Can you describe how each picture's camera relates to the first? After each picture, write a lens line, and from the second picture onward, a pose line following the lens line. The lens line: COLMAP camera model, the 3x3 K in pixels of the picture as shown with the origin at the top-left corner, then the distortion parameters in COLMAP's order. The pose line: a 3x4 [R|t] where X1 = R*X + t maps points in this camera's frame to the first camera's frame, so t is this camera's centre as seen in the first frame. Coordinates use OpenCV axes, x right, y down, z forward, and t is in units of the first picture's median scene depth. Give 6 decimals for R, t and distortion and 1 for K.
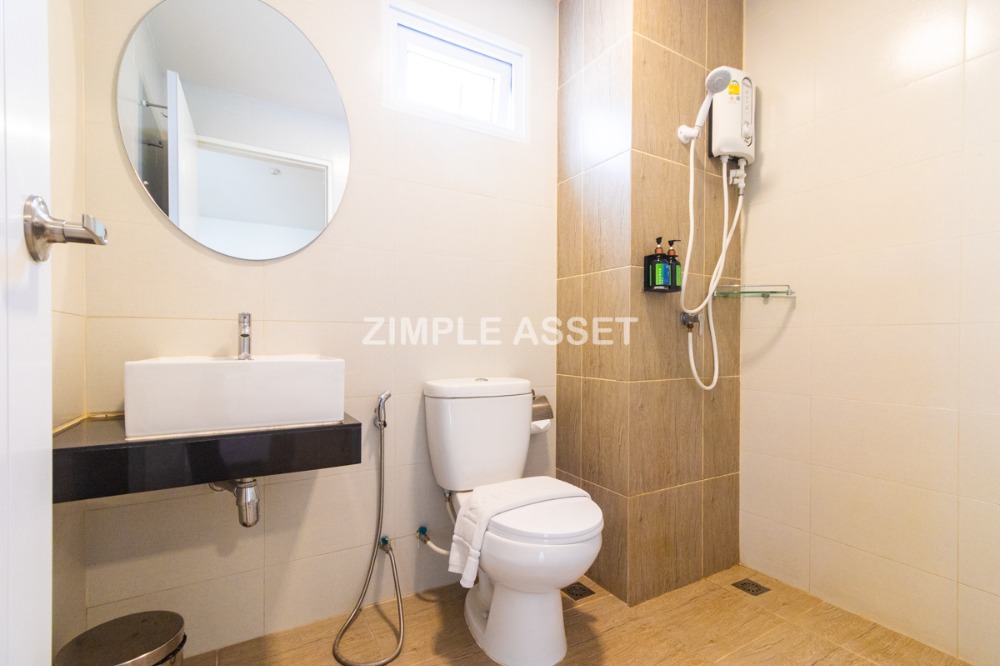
lens RADIAL K [[464.0, 0, 525.5], [0, 464.0, 353.0], [0, 0, 1]] dist [0.000792, 0.000239]
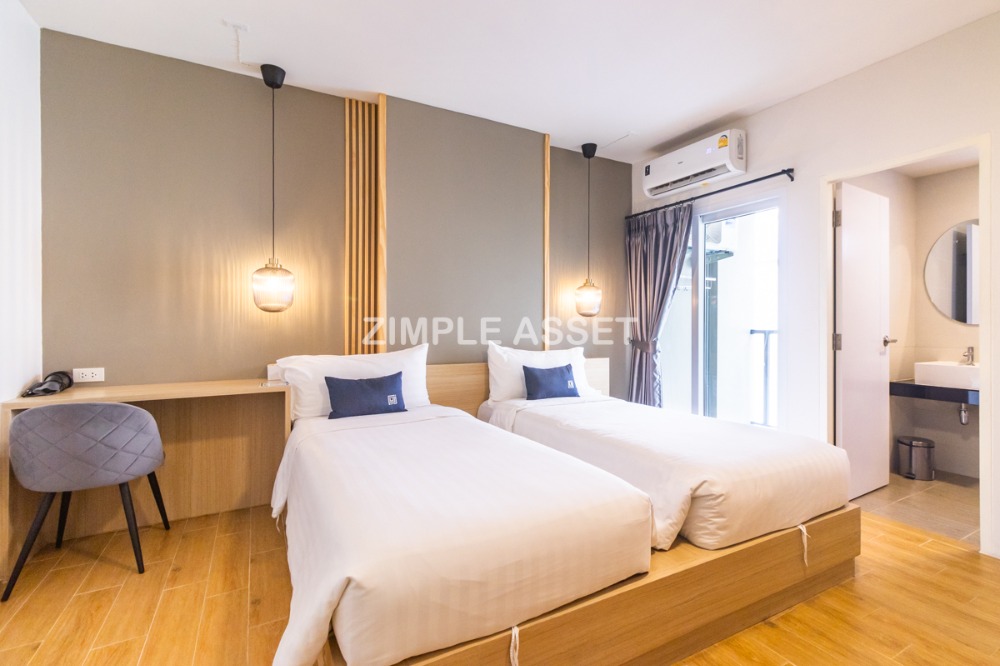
lens RADIAL K [[459.5, 0, 500.0], [0, 459.5, 333.0], [0, 0, 1]] dist [0.001575, 0.000723]
pose [[-0.054974, -0.000772, -0.998488, 2.498202], [-0.008023, 0.999968, -0.000332, -0.168586], [0.998456, 0.007992, -0.054978, -1.757128]]
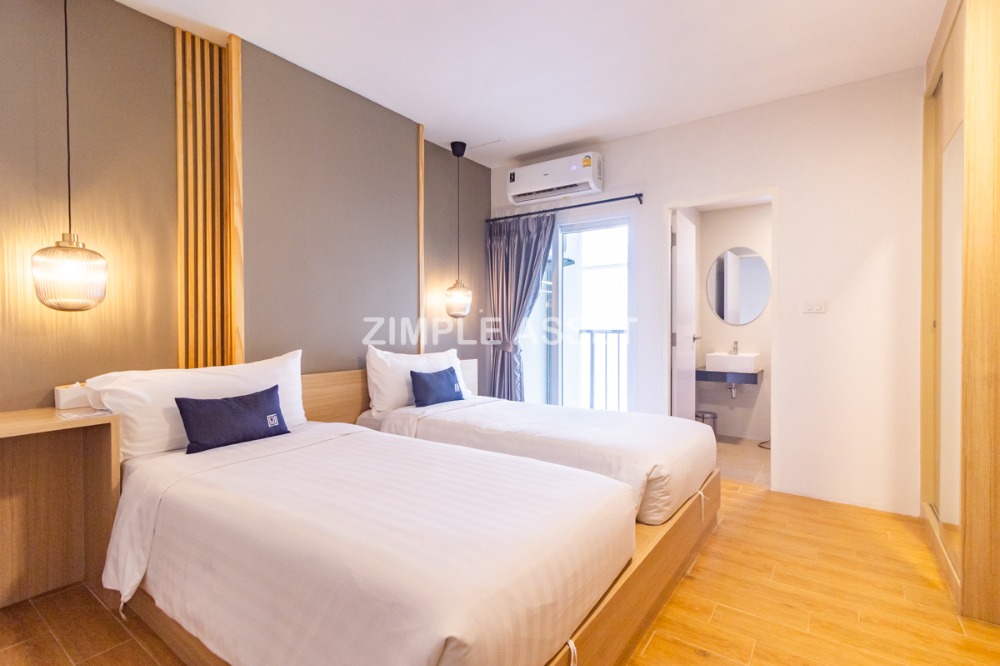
lens RADIAL K [[467.3, 0, 501.5], [0, 467.3, 338.0], [0, 0, 1]] dist [0.002603, 0.000545]
pose [[0.391188, 0.007462, -0.920281, 2.320189], [0.004530, 0.999939, 0.010033, -0.183092], [0.920300, -0.008094, 0.391130, -2.389104]]
